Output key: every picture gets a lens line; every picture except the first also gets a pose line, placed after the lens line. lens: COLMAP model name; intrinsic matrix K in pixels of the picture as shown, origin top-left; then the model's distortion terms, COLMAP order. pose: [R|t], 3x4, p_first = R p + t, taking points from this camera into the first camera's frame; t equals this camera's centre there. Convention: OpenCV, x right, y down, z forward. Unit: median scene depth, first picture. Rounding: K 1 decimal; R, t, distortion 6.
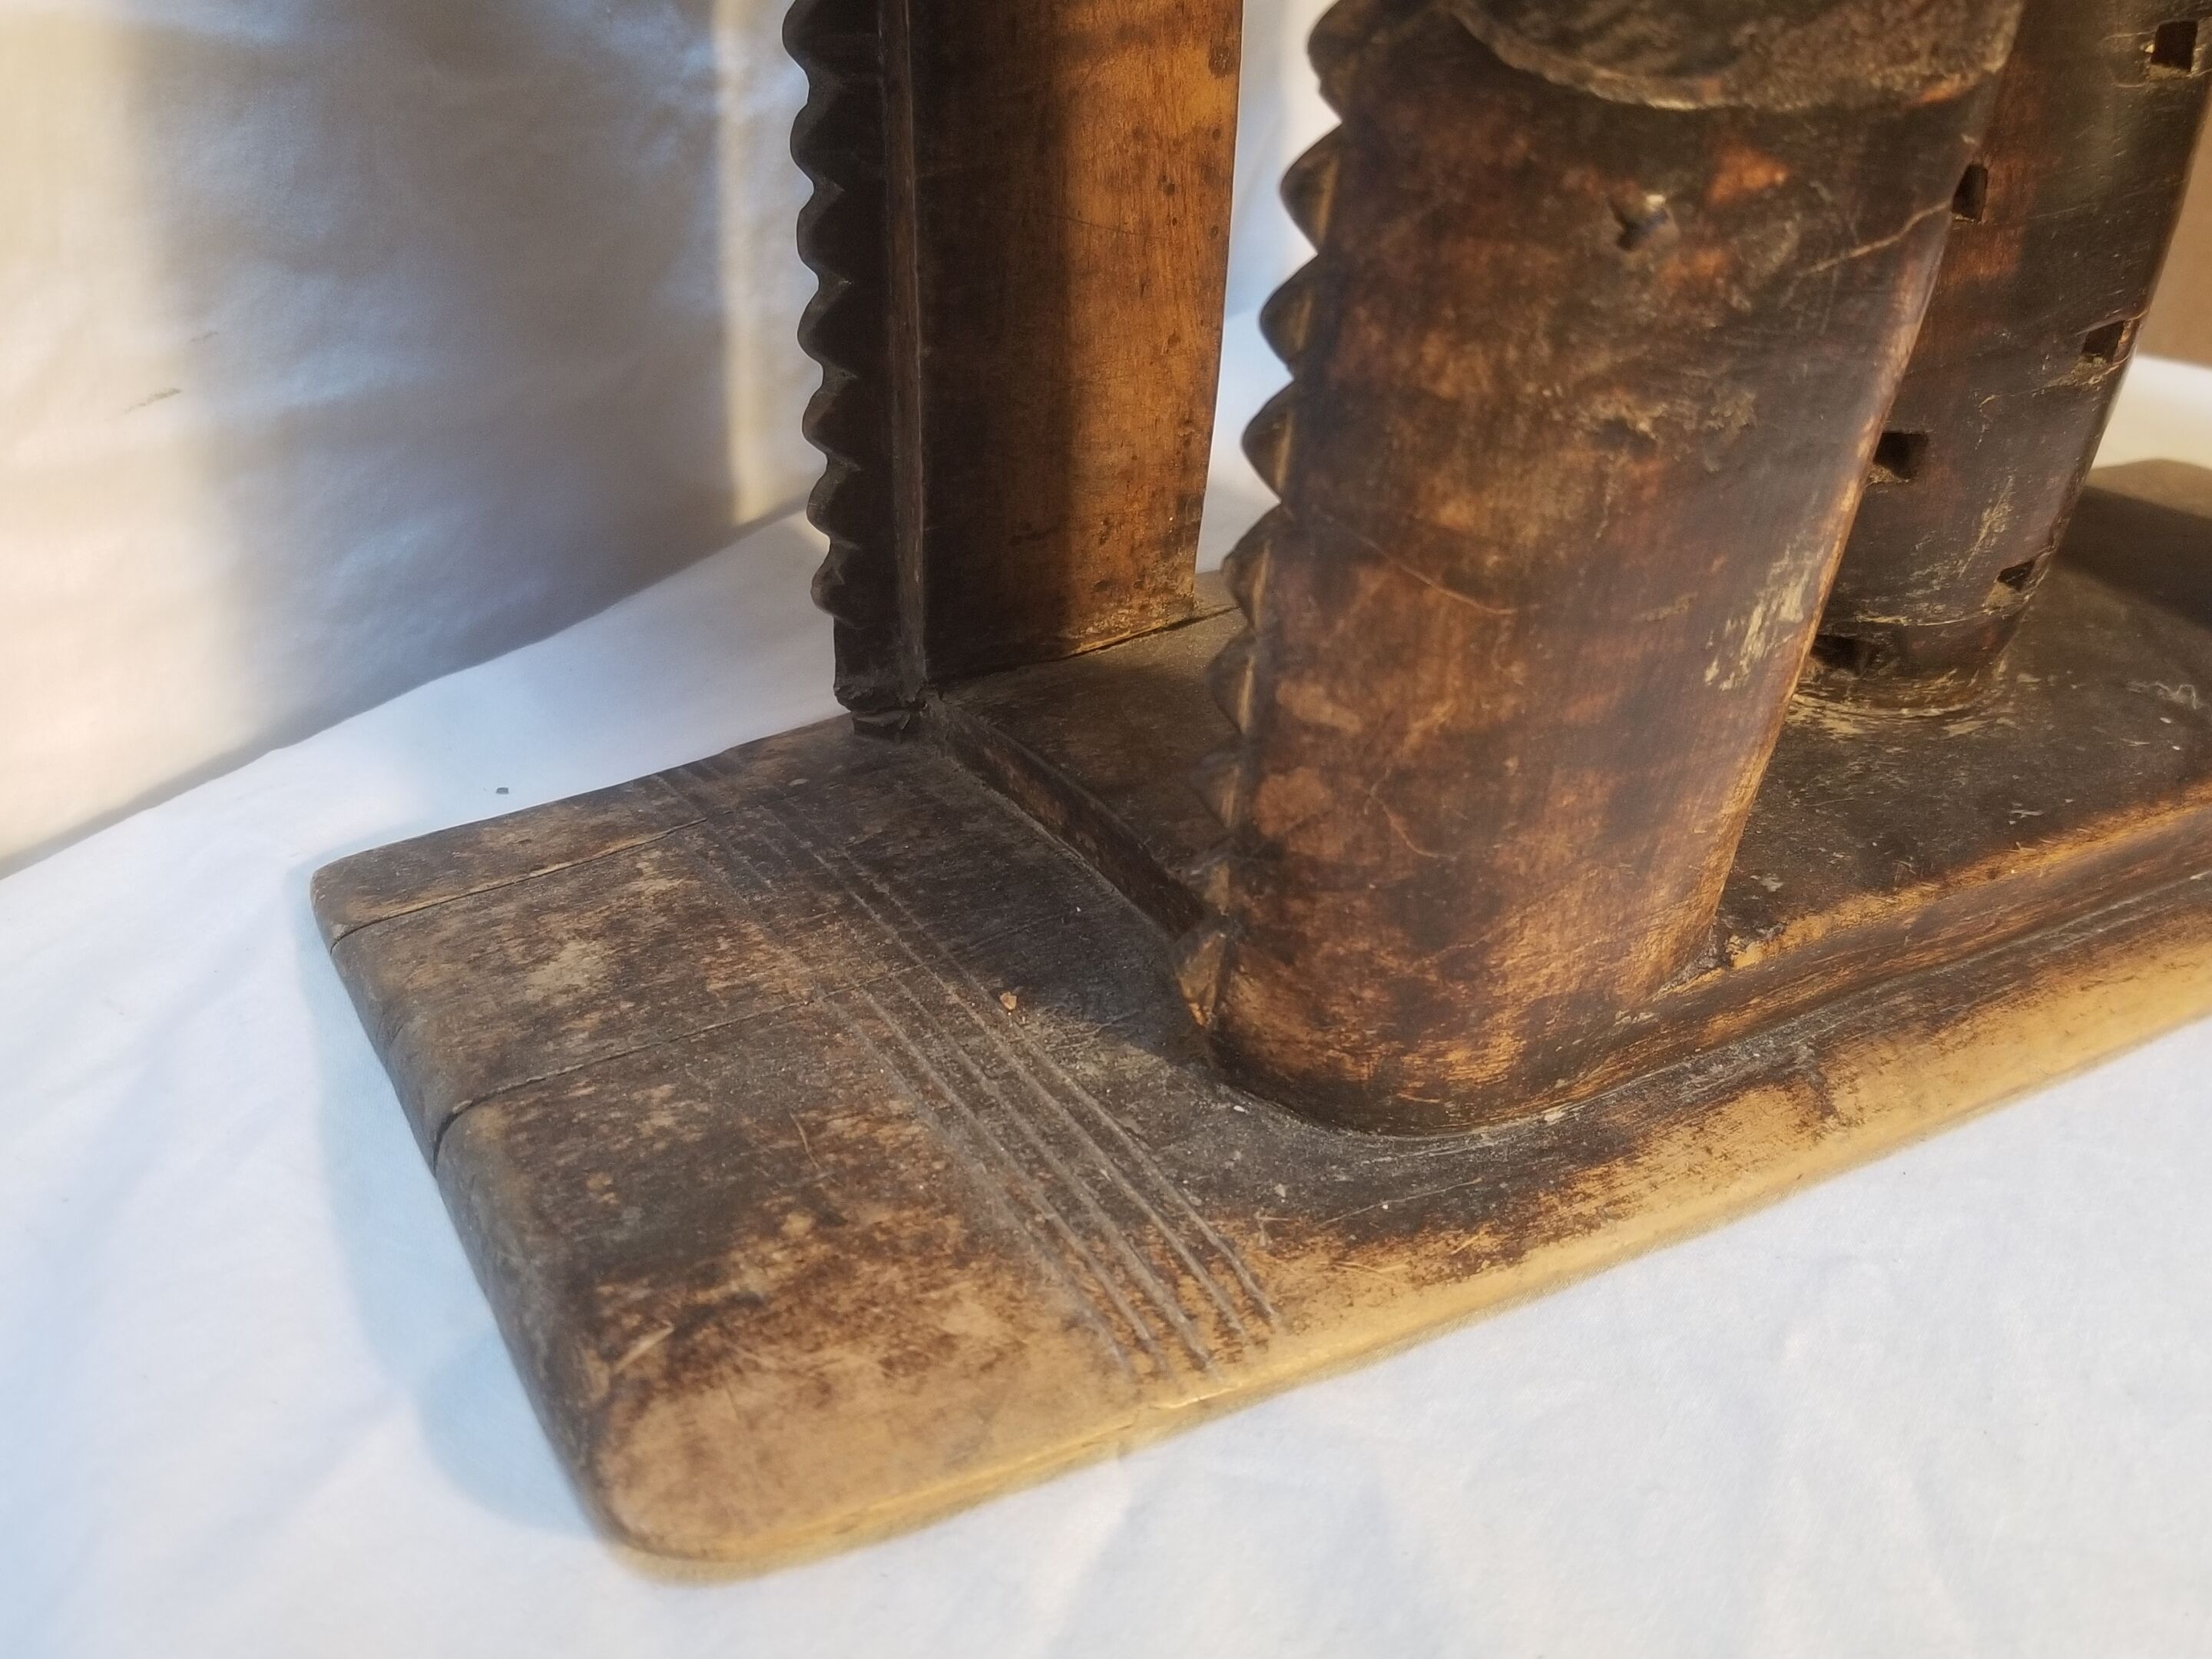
lens RADIAL K [[2060.9, 0, 1031.0], [0, 2060.9, 823.2], [0, 0, 1]] dist [0.078858, -0.200200]
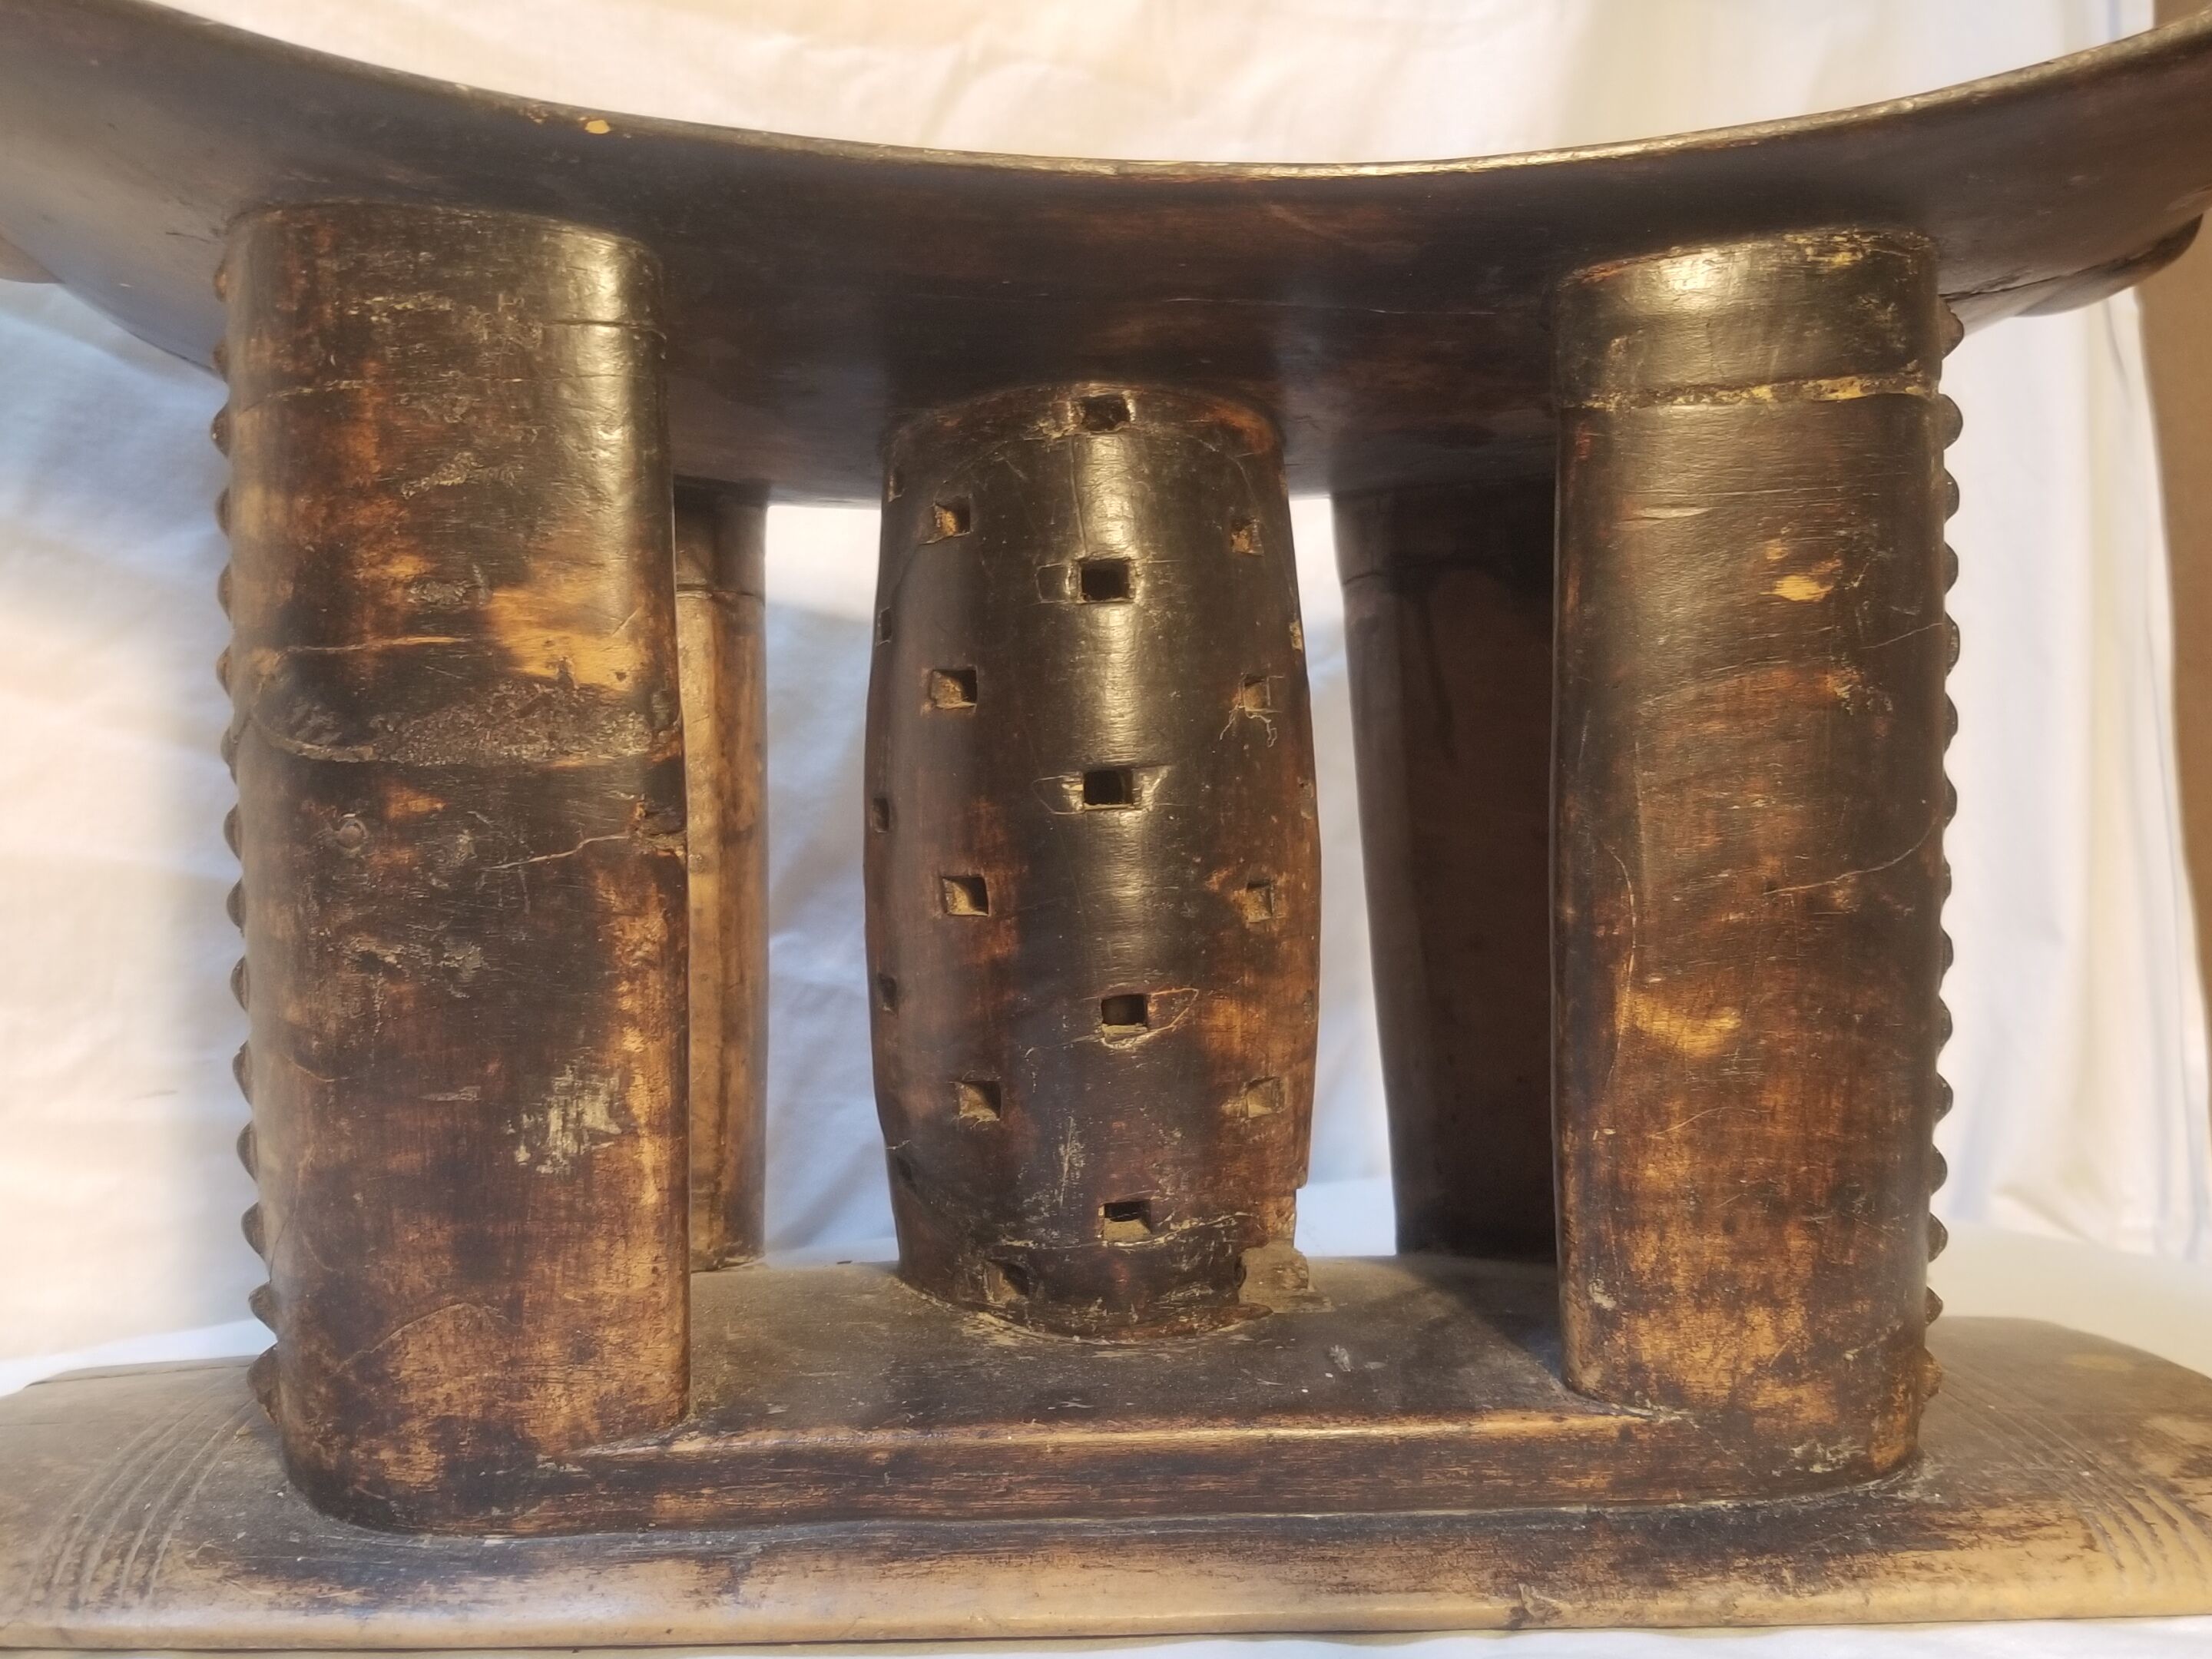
lens RADIAL K [[2060.9, 0, 1031.0], [0, 2060.9, 823.2], [0, 0, 1]] dist [0.078858, -0.200200]
pose [[0.889769, -0.051305, -0.453518, 1.274971], [-0.181008, 0.872511, -0.453828, 0.306176], [0.418983, 0.485893, 0.767047, -0.057471]]
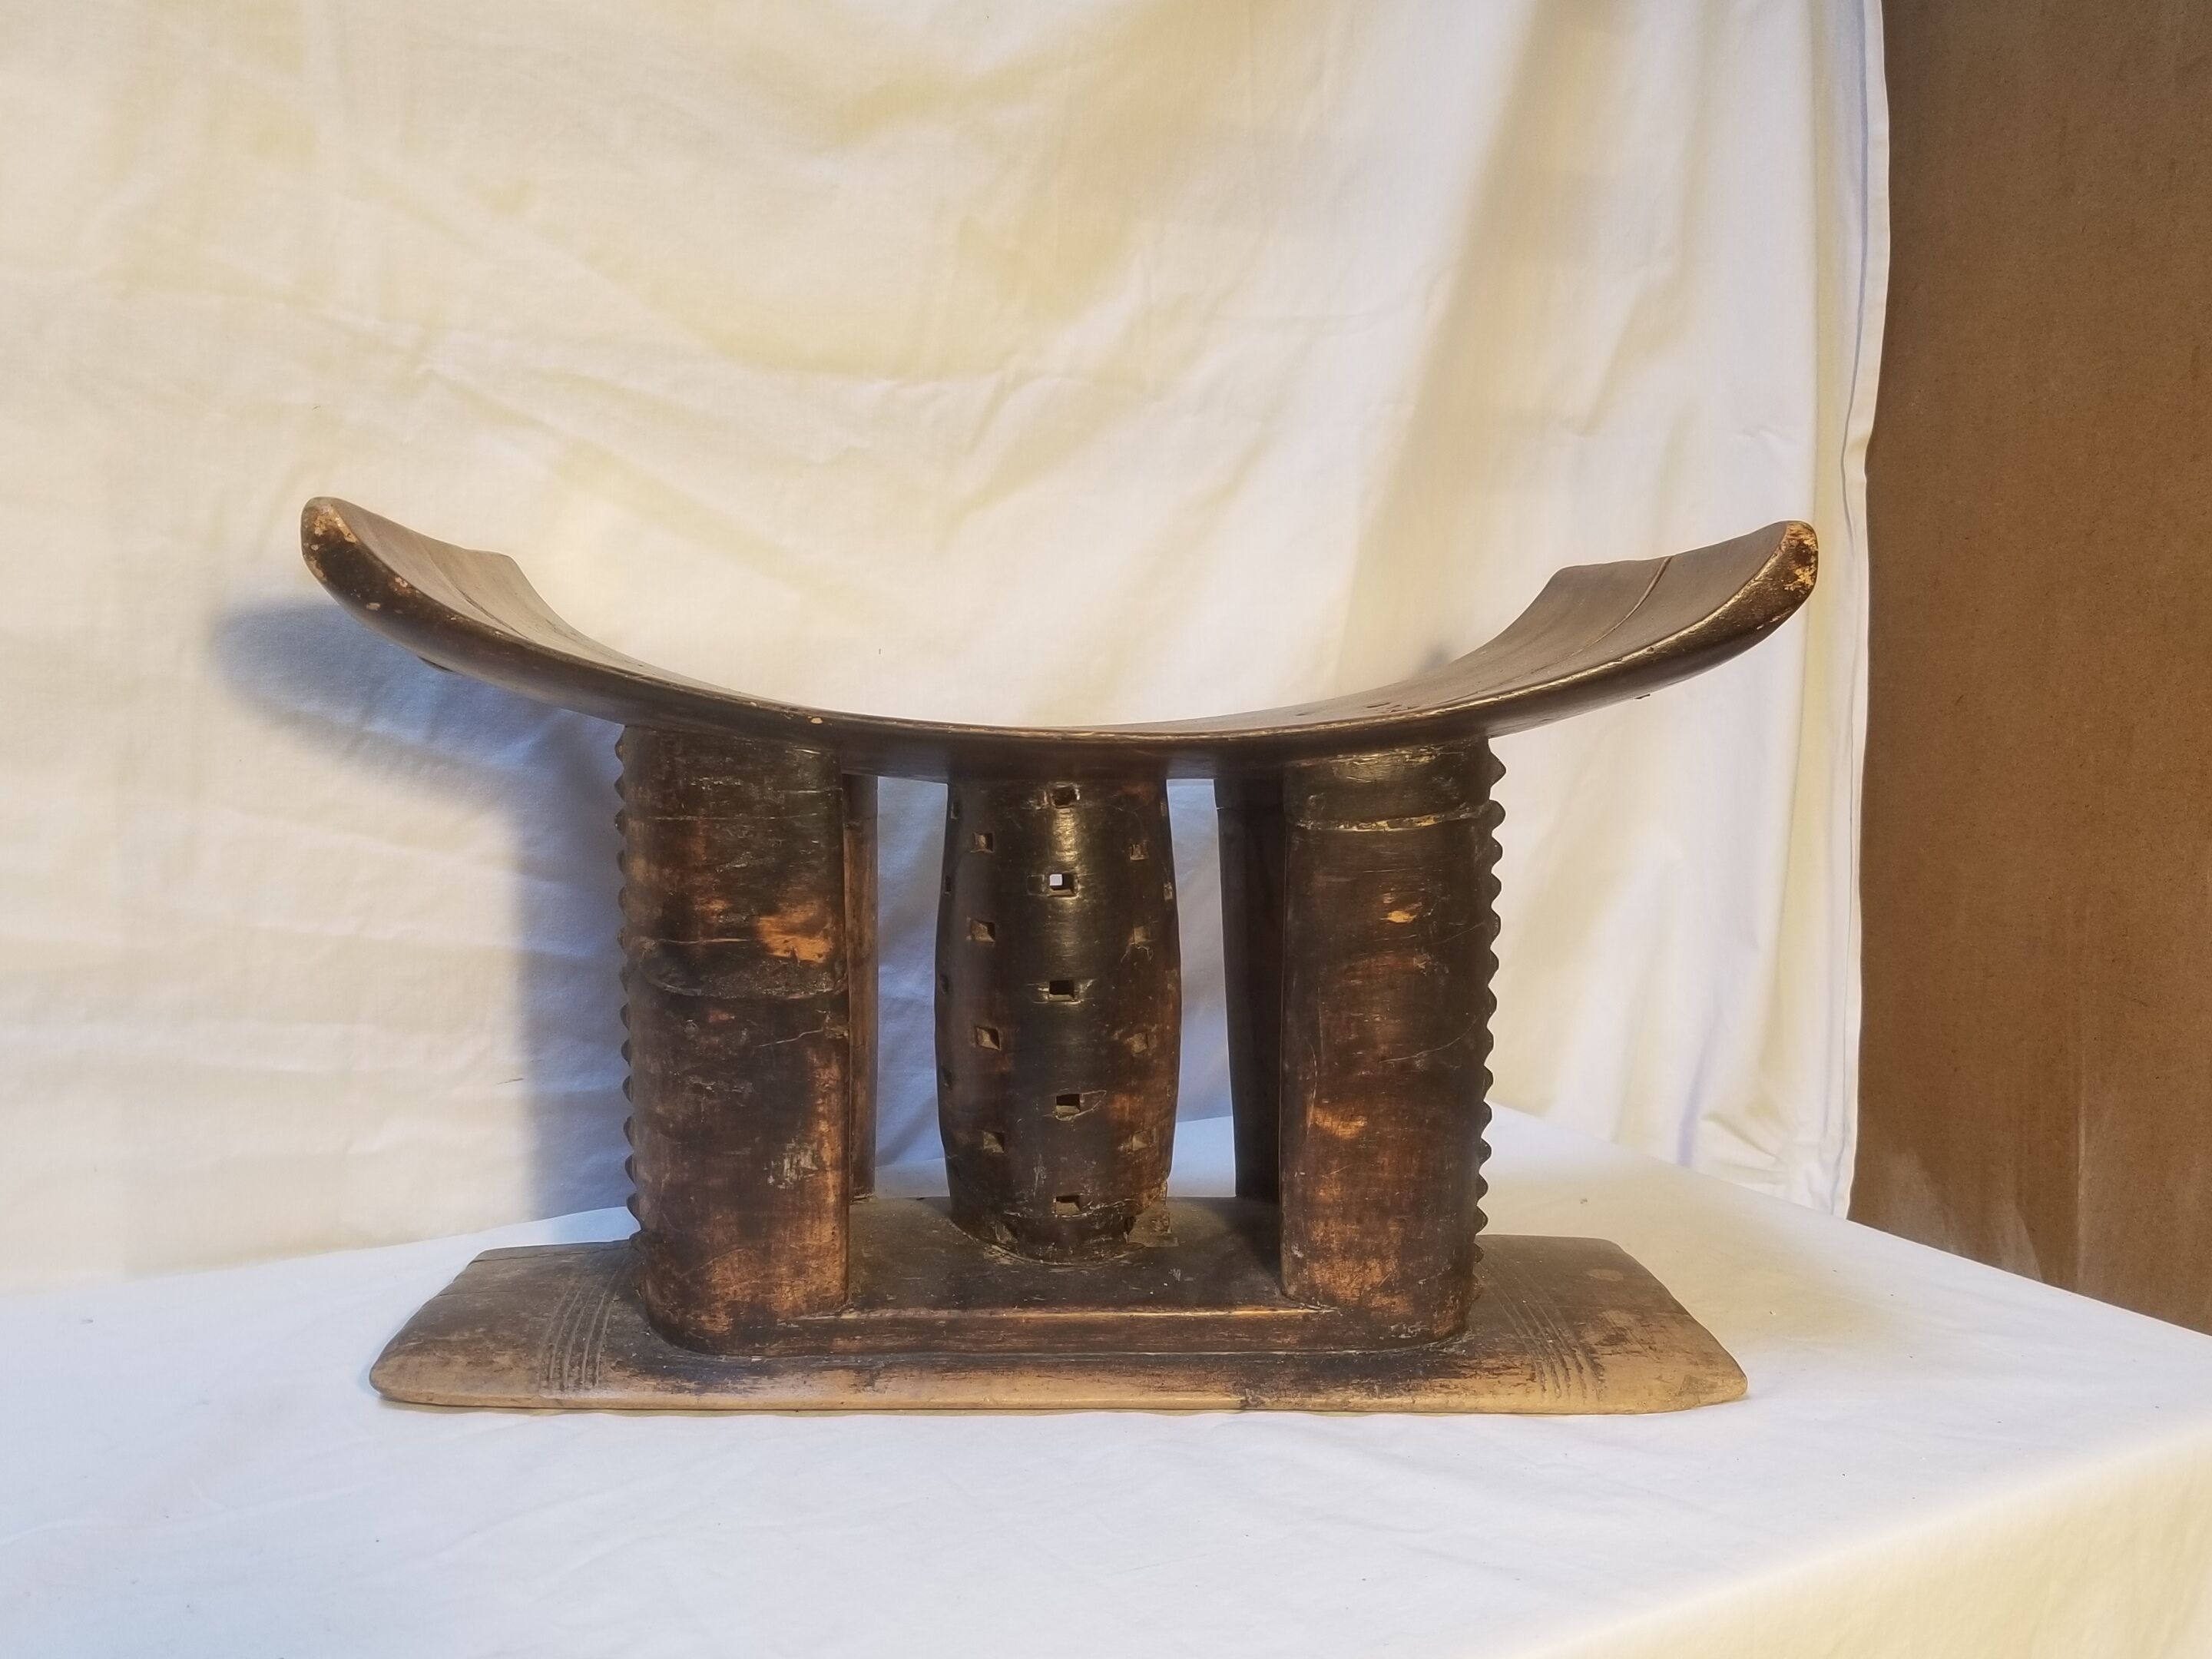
lens RADIAL K [[2016.3, 0, 1065.0], [0, 2016.3, 853.4], [0, 0, 1]] dist [0.106728, -0.273525]
pose [[0.886299, 0.019111, -0.462719, 1.995675], [-0.200591, 0.916403, -0.346366, 0.410439], [0.417417, 0.399801, 0.816041, -1.350988]]
